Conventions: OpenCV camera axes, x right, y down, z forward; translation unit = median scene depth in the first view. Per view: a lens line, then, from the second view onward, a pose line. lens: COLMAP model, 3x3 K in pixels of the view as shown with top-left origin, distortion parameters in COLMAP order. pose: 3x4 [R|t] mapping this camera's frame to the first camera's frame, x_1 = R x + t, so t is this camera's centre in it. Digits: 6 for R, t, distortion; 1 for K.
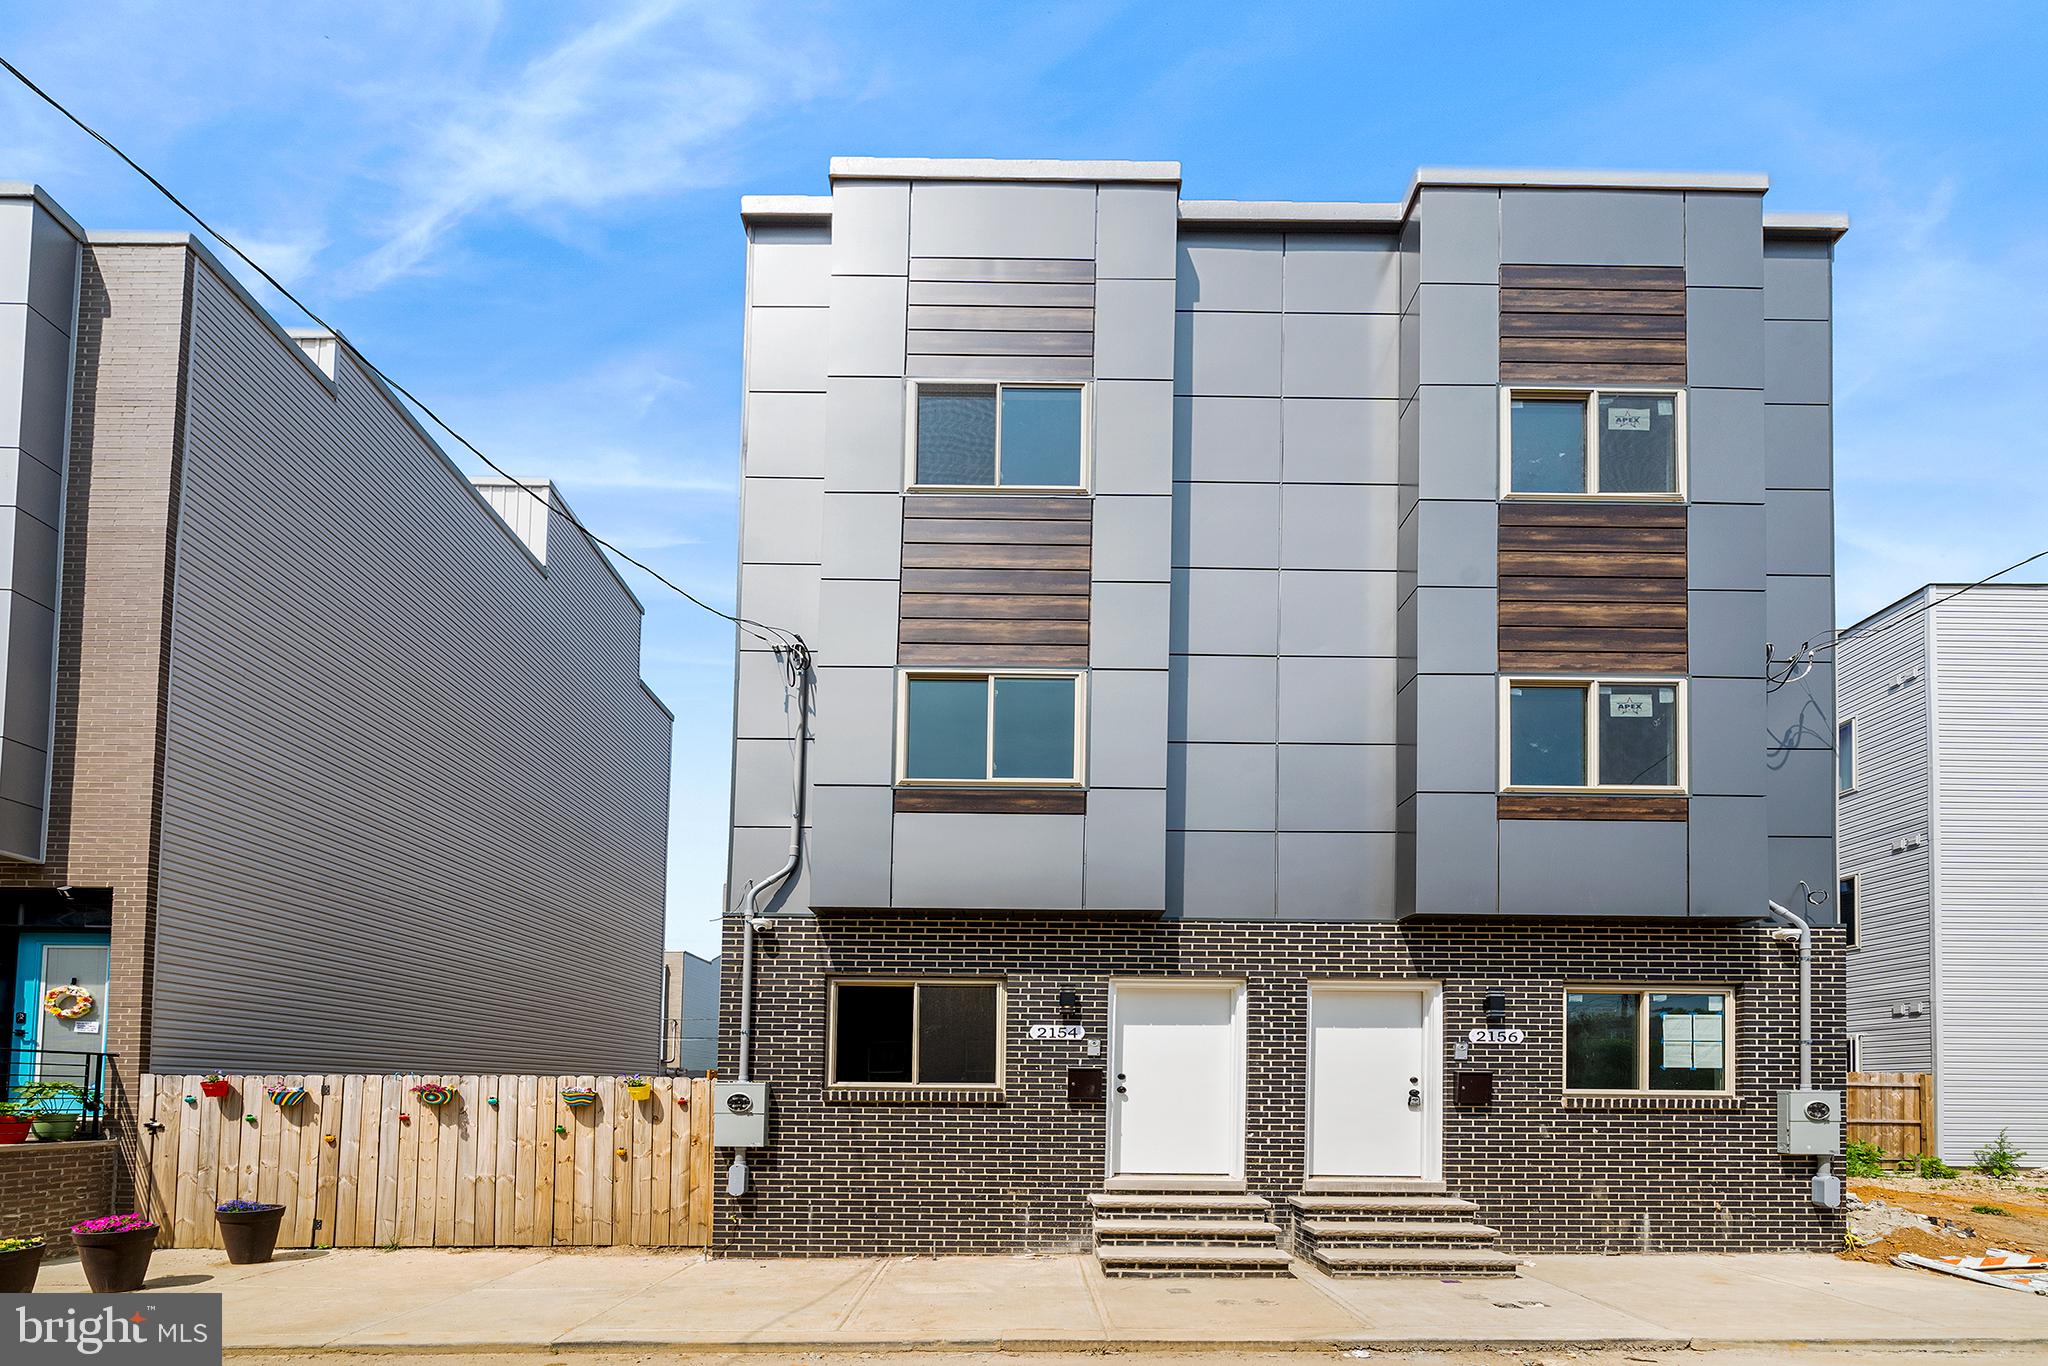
lens RADIAL K [[939.1, 0, 1020.3], [0, 939.1, 771.4], [0, 0, 1]] dist [0.004699, -0.005108]
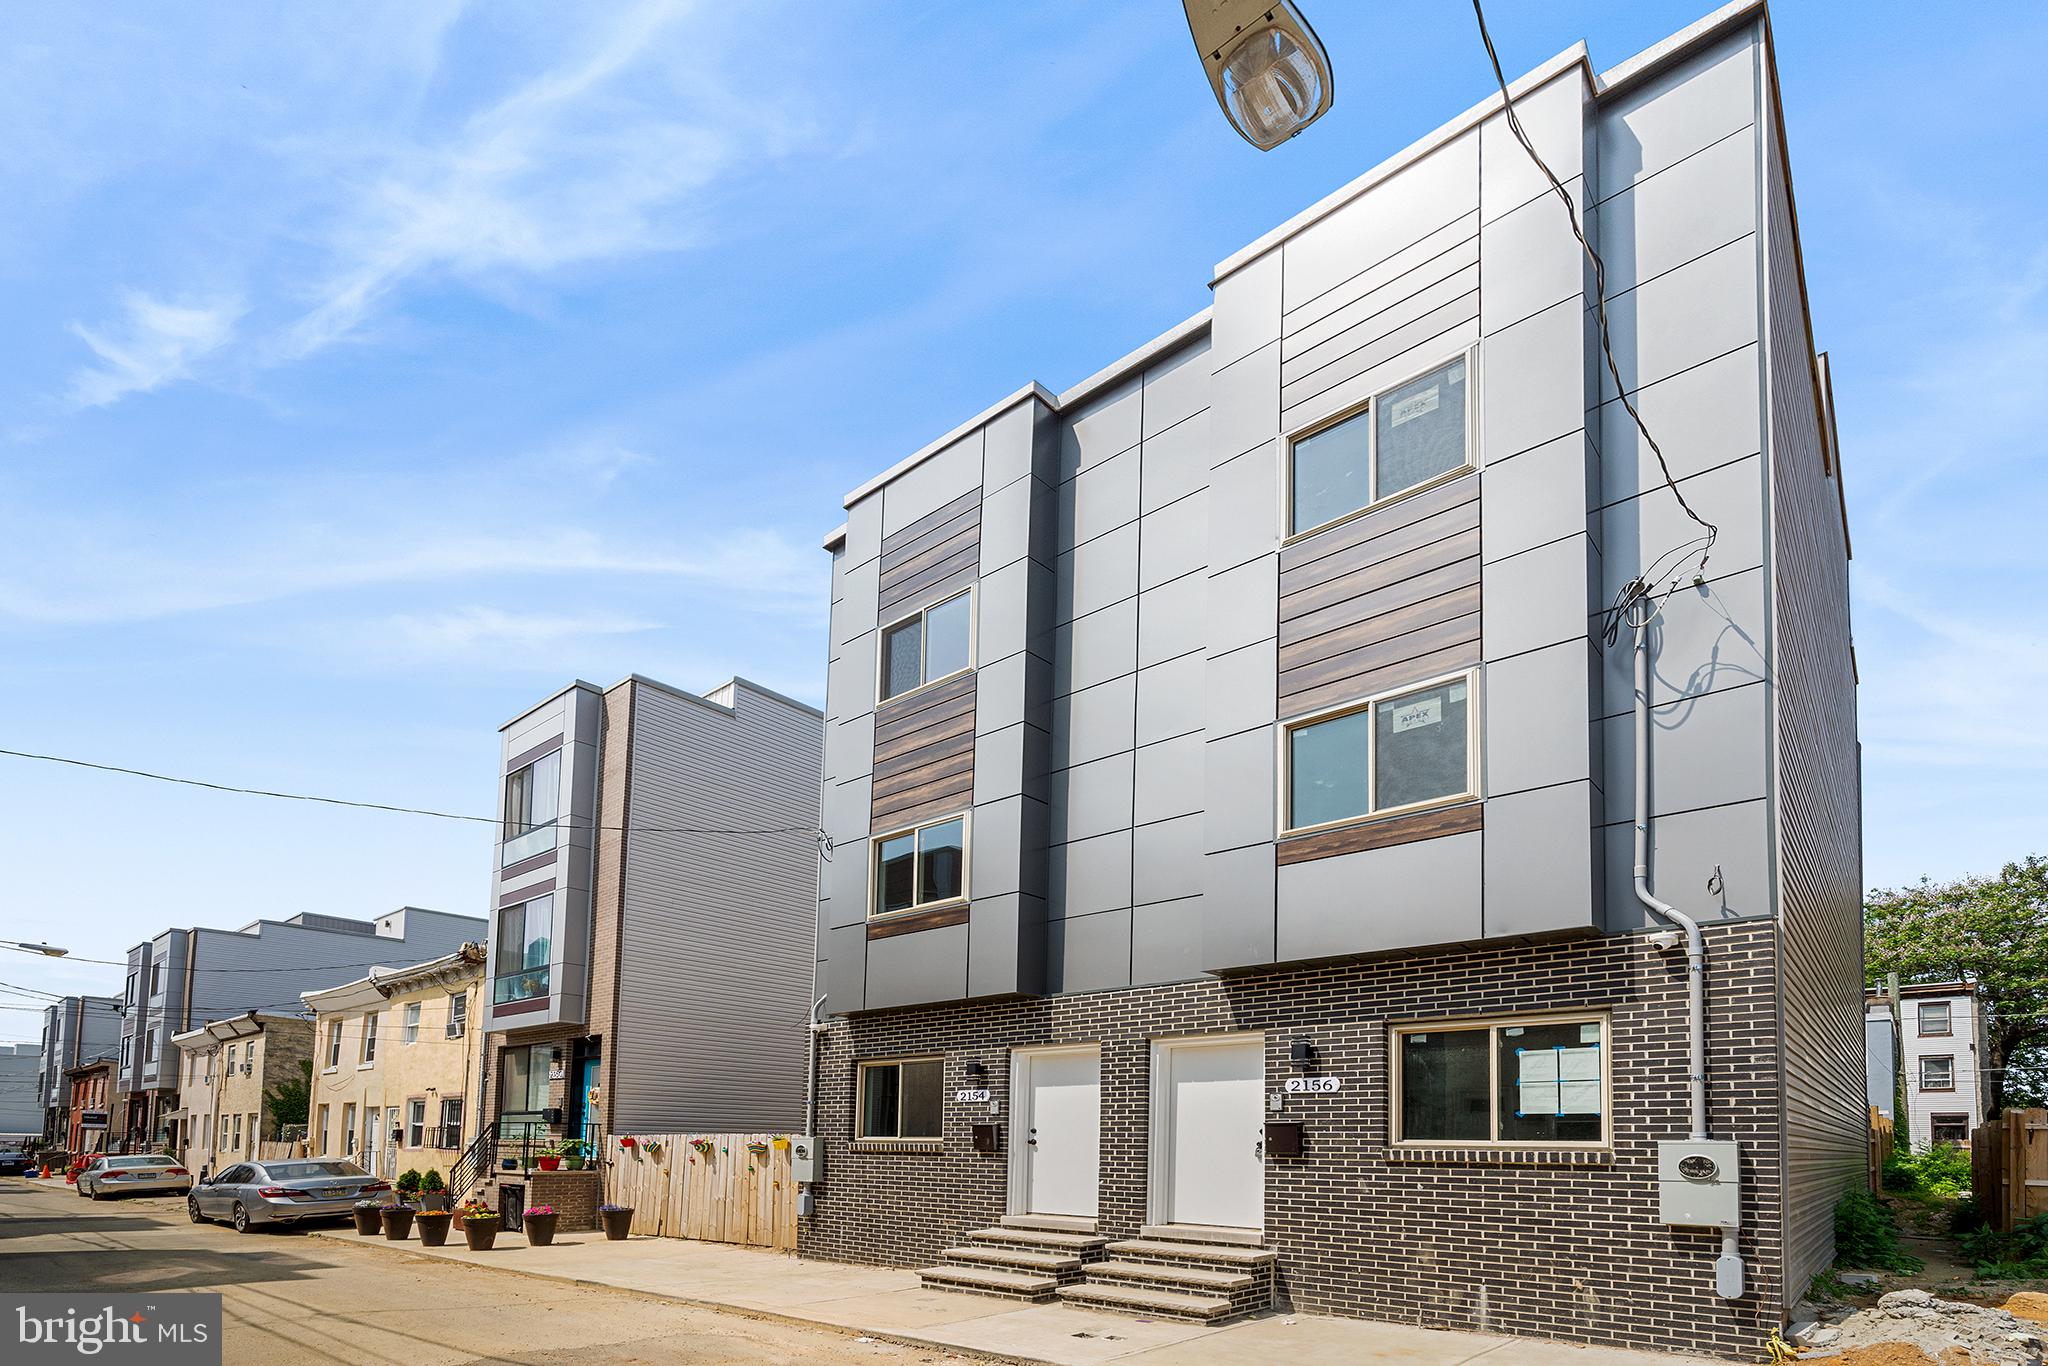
lens RADIAL K [[940.0, 0, 1024.0], [0, 940.0, 683.0], [0, 0, 1]] dist [-0.000973, -0.000254]
pose [[0.750668, -0.292109, -0.592596, 1.008454], [0.209772, 0.955916, -0.205474, 0.011801], [0.626493, 0.029932, 0.778852, 0.008225]]
